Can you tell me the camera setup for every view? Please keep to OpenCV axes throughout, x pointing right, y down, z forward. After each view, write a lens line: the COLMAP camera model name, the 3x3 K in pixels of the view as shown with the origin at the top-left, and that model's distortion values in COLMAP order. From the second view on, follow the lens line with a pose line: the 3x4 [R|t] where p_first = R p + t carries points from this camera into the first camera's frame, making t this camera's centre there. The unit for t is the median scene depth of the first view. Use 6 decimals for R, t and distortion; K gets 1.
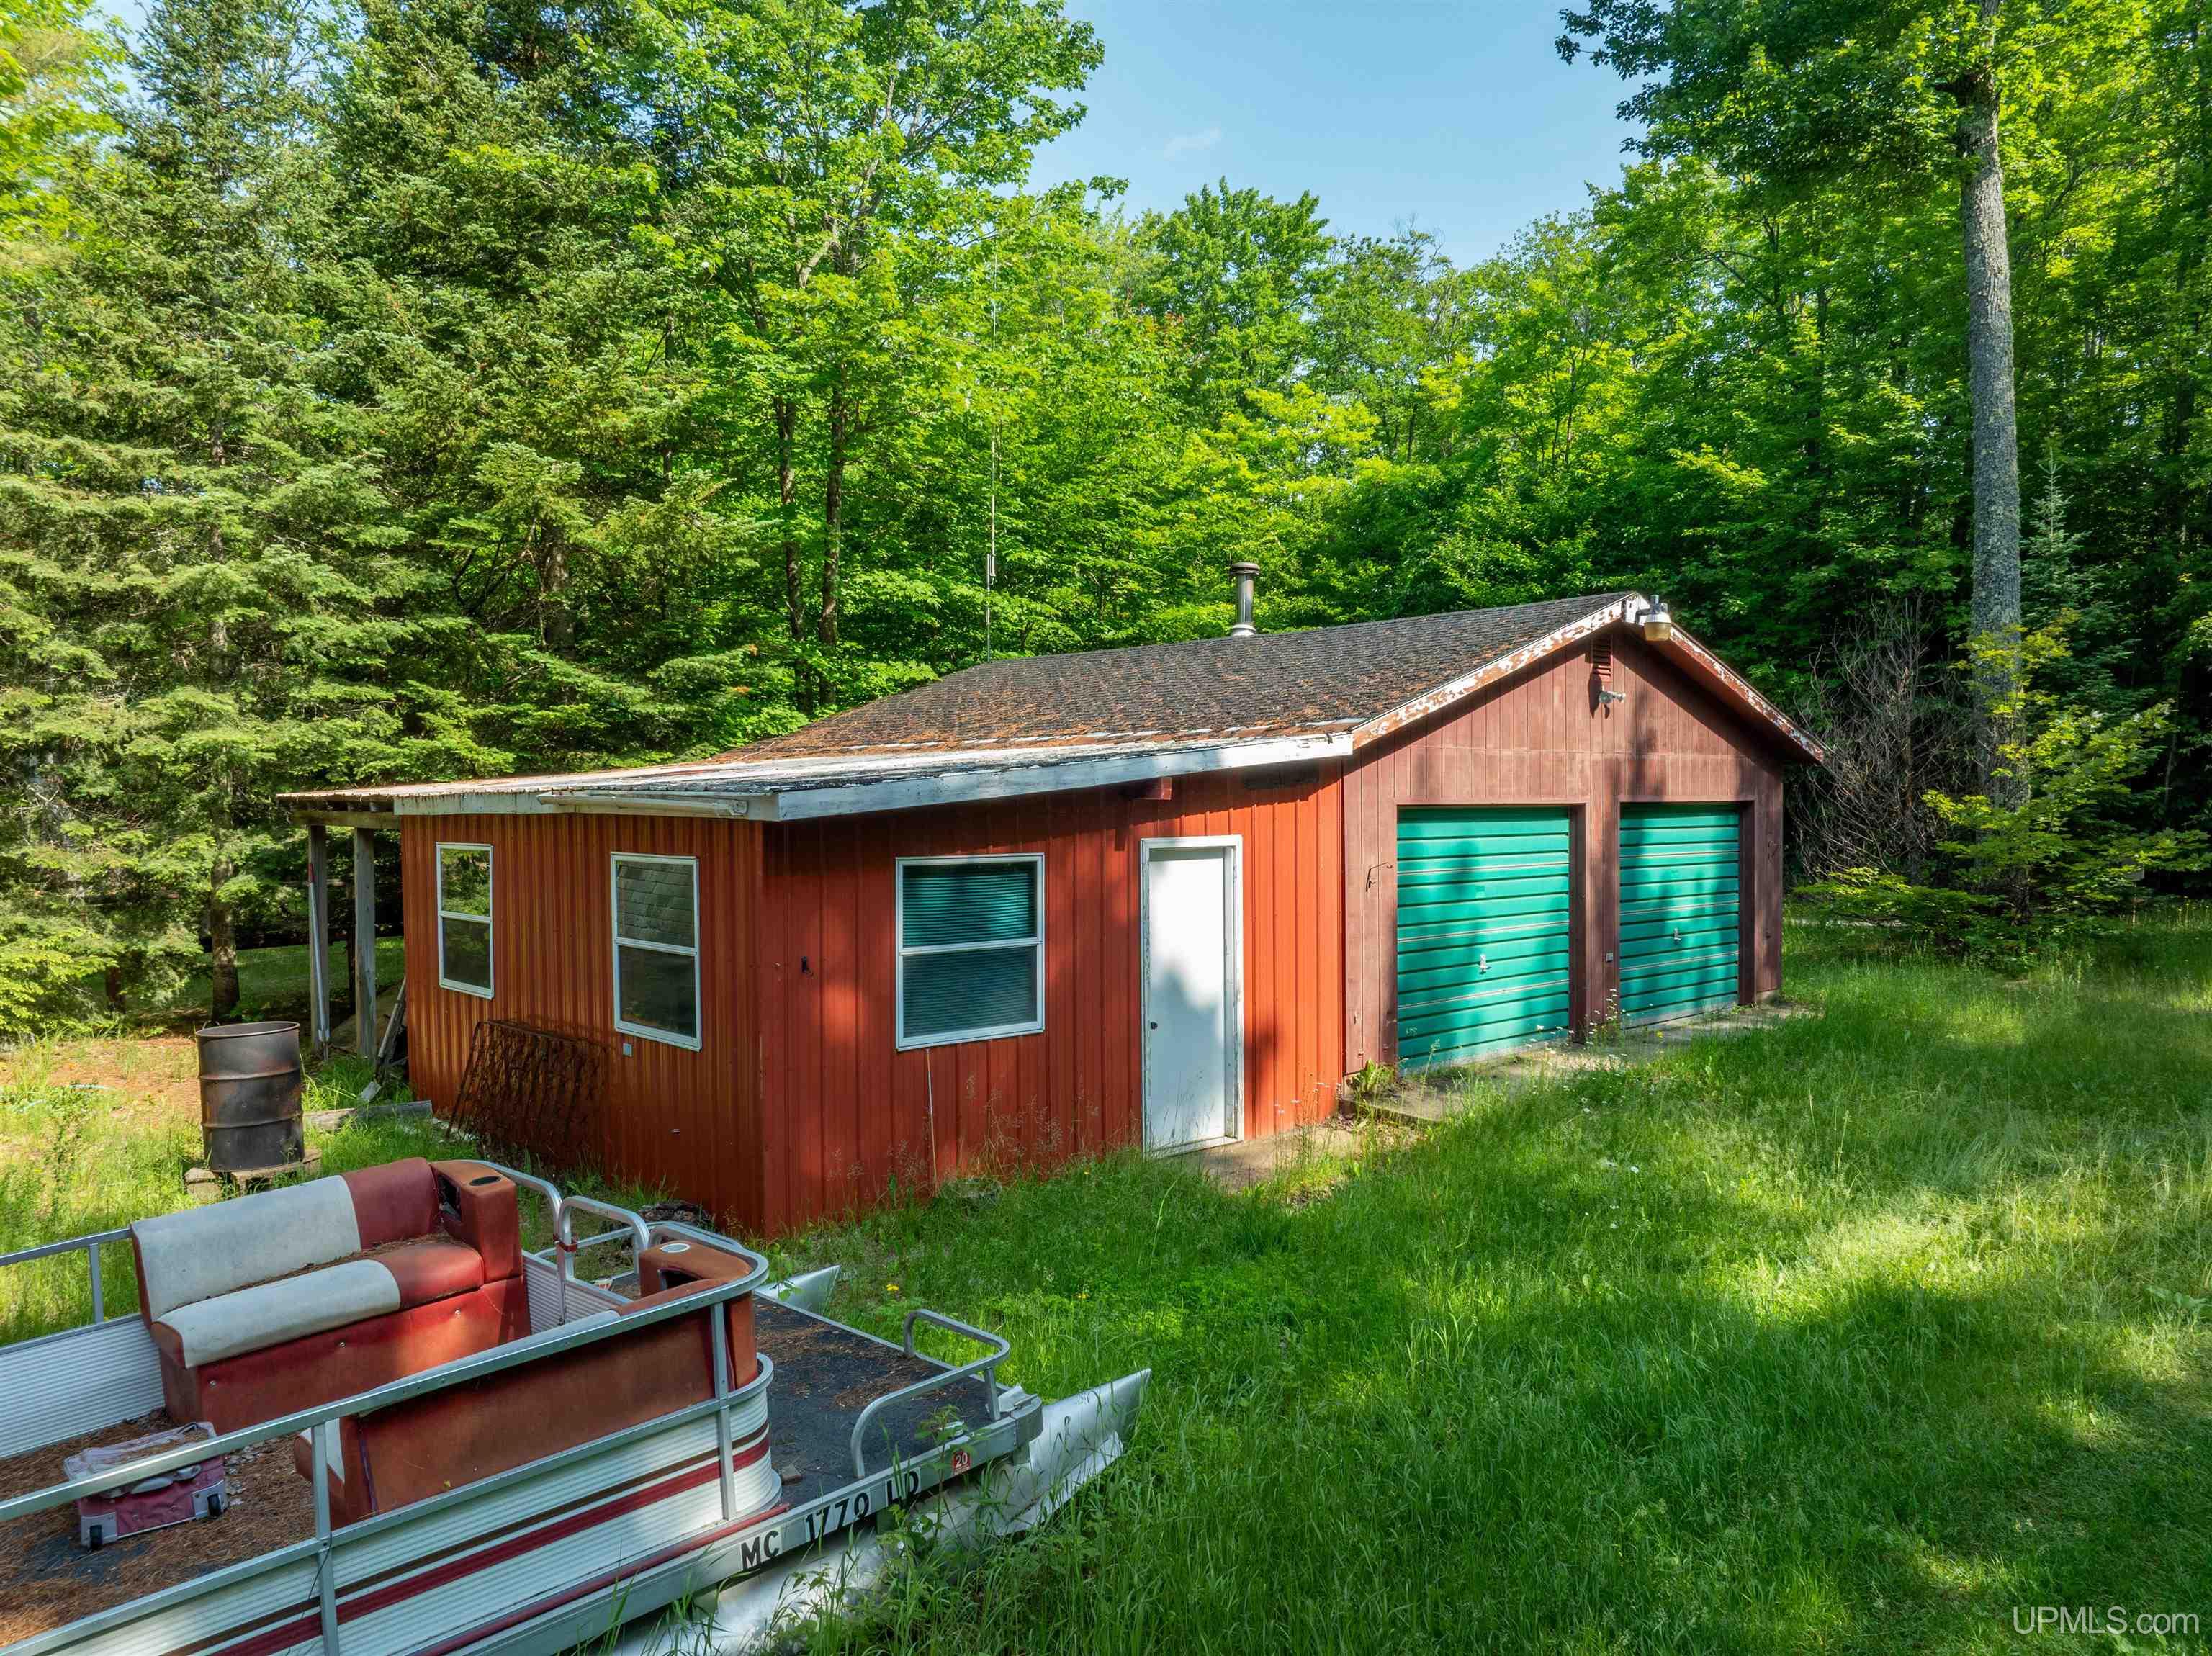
lens RADIAL K [[1560.3, 0, 1109.3], [0, 1560.3, 835.7], [0, 0, 1]] dist [-0.028769, 0.010437]
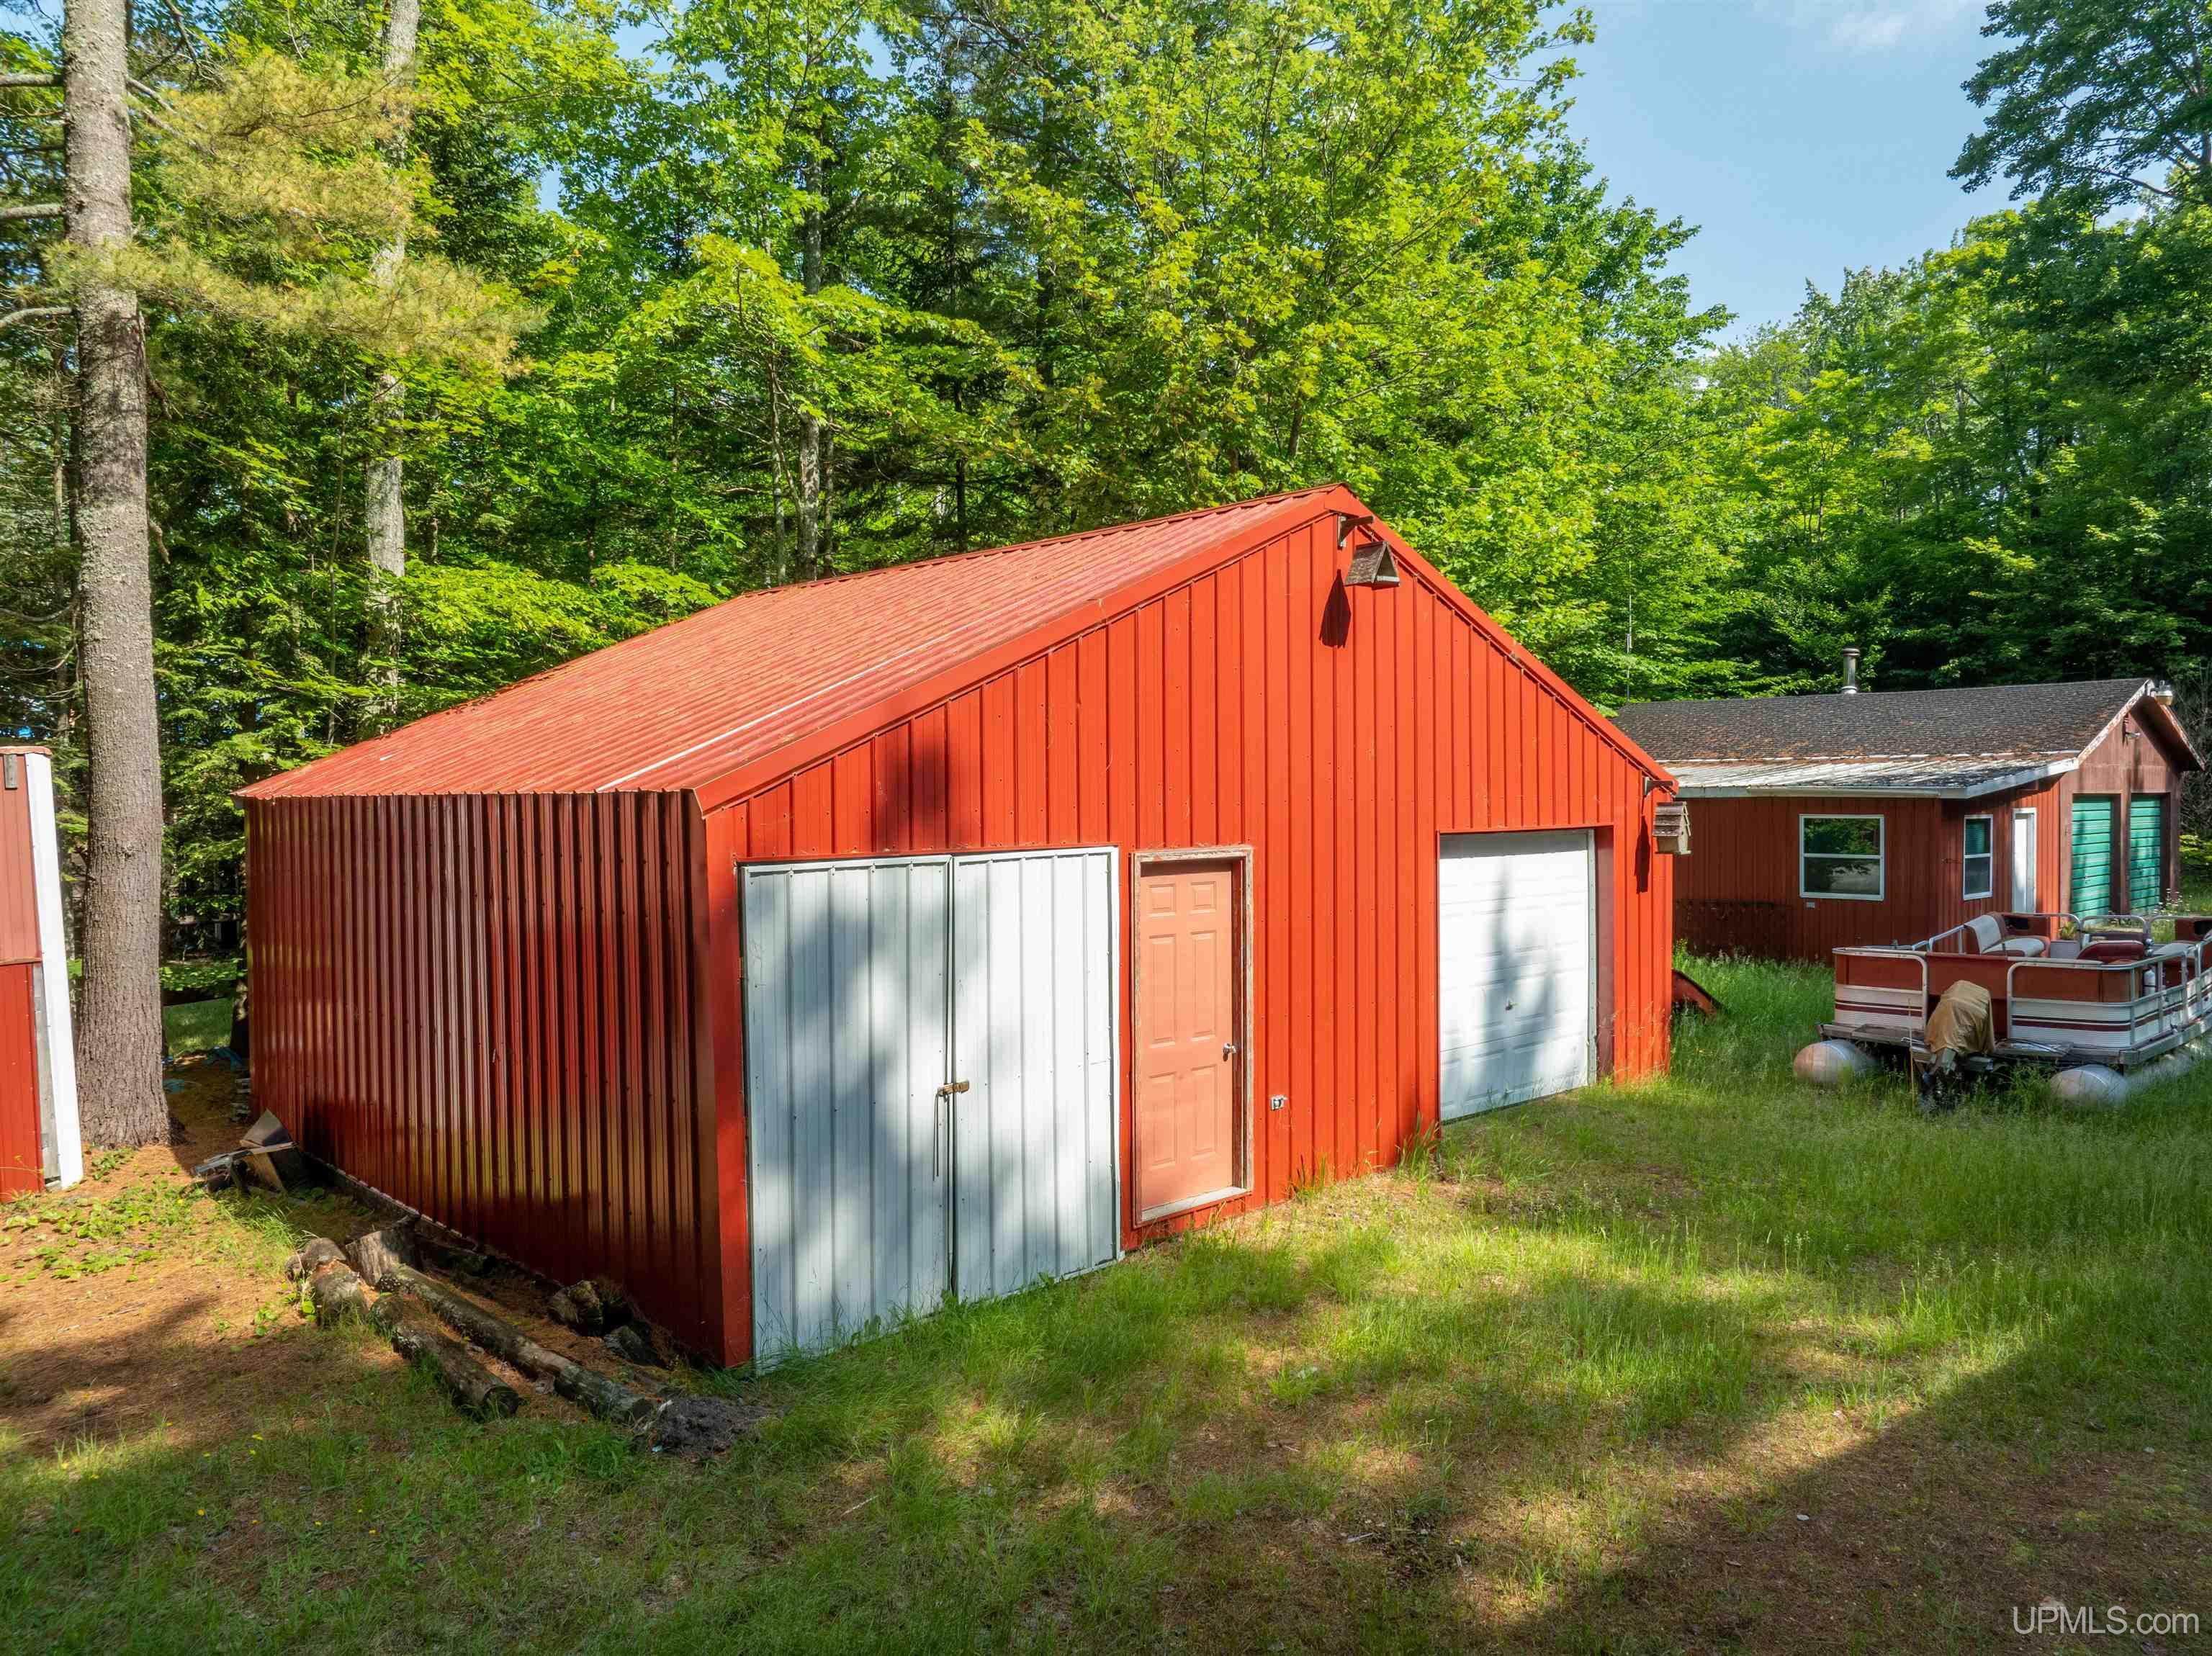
lens RADIAL K [[1560.3, 0, 1103.6], [0, 1560.3, 823.9], [0, 0, 1]] dist [-0.028769, 0.010437]
pose [[0.999966, -0.000912, 0.008180, -0.824675], [0.000951, 0.999988, -0.004753, 0.020685], [-0.008176, 0.004761, 0.999955, -0.735381]]
